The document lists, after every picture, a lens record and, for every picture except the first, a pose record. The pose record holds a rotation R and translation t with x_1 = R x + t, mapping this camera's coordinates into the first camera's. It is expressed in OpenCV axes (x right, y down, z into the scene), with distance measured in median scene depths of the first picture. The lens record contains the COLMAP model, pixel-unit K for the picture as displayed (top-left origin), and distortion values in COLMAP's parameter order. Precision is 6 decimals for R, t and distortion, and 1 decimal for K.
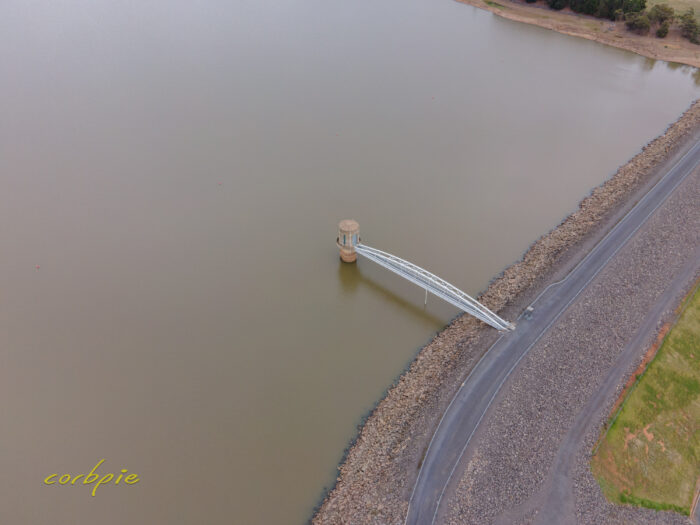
lens RADIAL K [[512.2, 0, 350.0], [0, 512.2, 262.5], [0, 0, 1]] dist [0.038273, 0.001376]
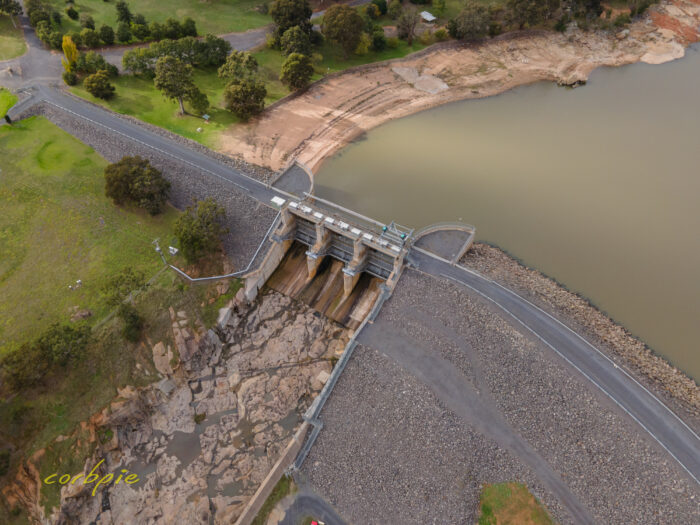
lens RADIAL K [[512.2, 0, 350.0], [0, 512.2, 262.5], [0, 0, 1]] dist [0.038273, 0.001376]
pose [[-0.318656, 0.714498, -0.622857, 0.854032], [-0.565066, 0.384387, 0.730032, -0.246182], [0.761025, 0.584585, 0.281251, 0.302699]]
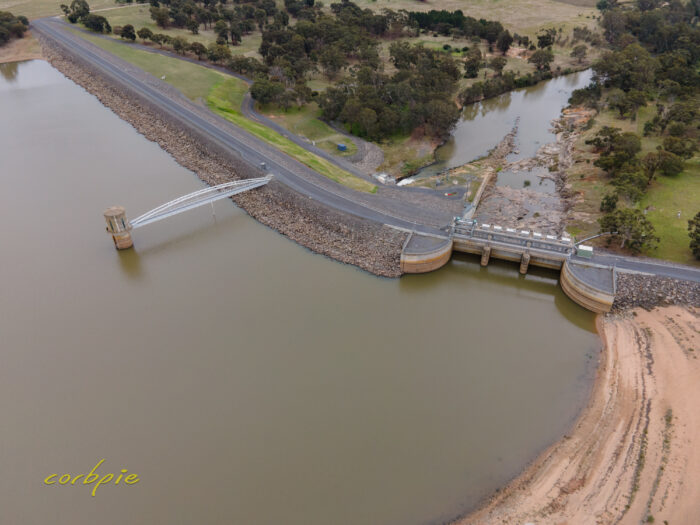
lens RADIAL K [[514.9, 0, 350.4], [0, 514.9, 255.1], [0, 0, 1]] dist [0.051892, -0.001369]
pose [[0.135694, -0.558474, 0.818348, -1.197361], [0.617501, 0.693604, 0.370952, -0.155525], [-0.774777, 0.454995, 0.438976, 0.321070]]
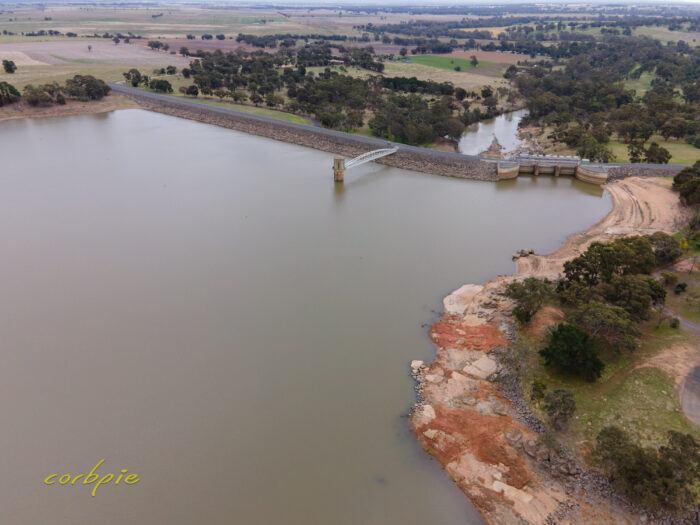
lens RADIAL K [[512.2, 0, 350.0], [0, 512.2, 262.5], [0, 0, 1]] dist [0.038273, 0.001376]
pose [[-0.063659, -0.450999, 0.890251, -2.573633], [0.607997, 0.689870, 0.392962, -0.734078], [-0.791383, 0.566286, 0.230290, 1.096800]]
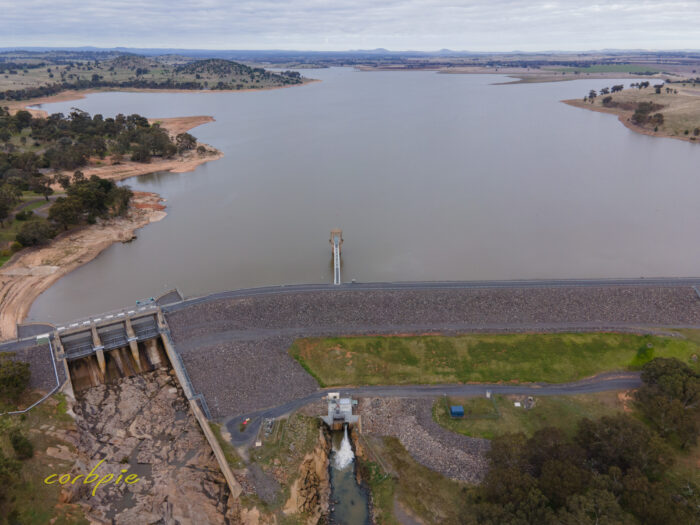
lens RADIAL K [[514.9, 0, 350.4], [0, 514.9, 255.1], [0, 0, 1]] dist [0.051892, -0.001369]
pose [[0.710696, 0.260380, -0.653540, 1.727066], [-0.432206, 0.894593, -0.113586, 0.257201], [0.555076, 0.363189, 0.748321, -0.364705]]
